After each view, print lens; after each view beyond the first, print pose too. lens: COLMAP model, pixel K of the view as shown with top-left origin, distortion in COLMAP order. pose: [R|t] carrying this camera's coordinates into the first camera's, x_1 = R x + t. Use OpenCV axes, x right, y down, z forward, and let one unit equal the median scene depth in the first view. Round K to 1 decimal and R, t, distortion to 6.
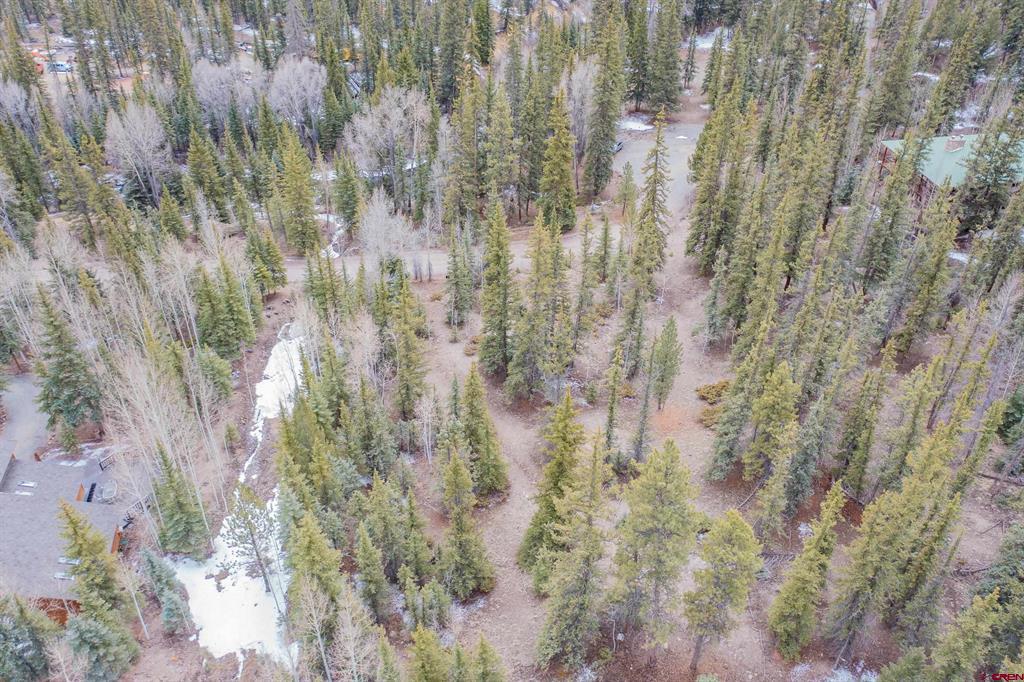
lens RADIAL K [[818.5, 0, 513.1], [0, 818.5, 345.0], [0, 0, 1]] dist [-0.015671, 0.007818]
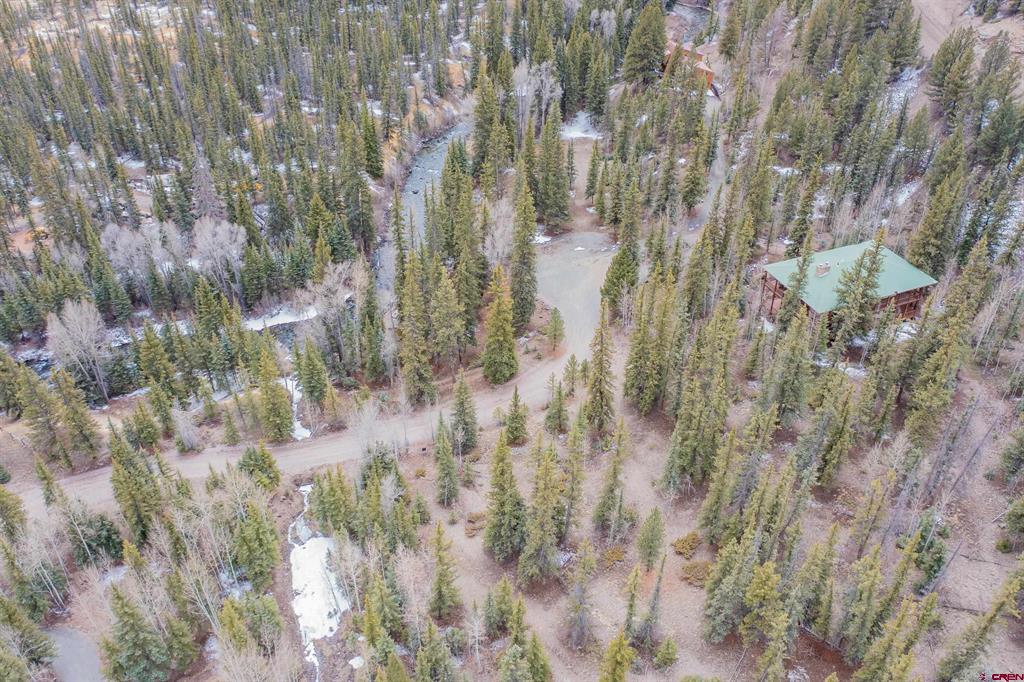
lens RADIAL K [[818.5, 0, 514.5], [0, 818.5, 347.1], [0, 0, 1]] dist [-0.015671, 0.007818]
pose [[0.975535, -0.132896, 0.175127, -0.150176], [0.132229, 0.991098, 0.015525, -0.244022], [-0.175631, 0.008011, 0.984423, -0.127895]]
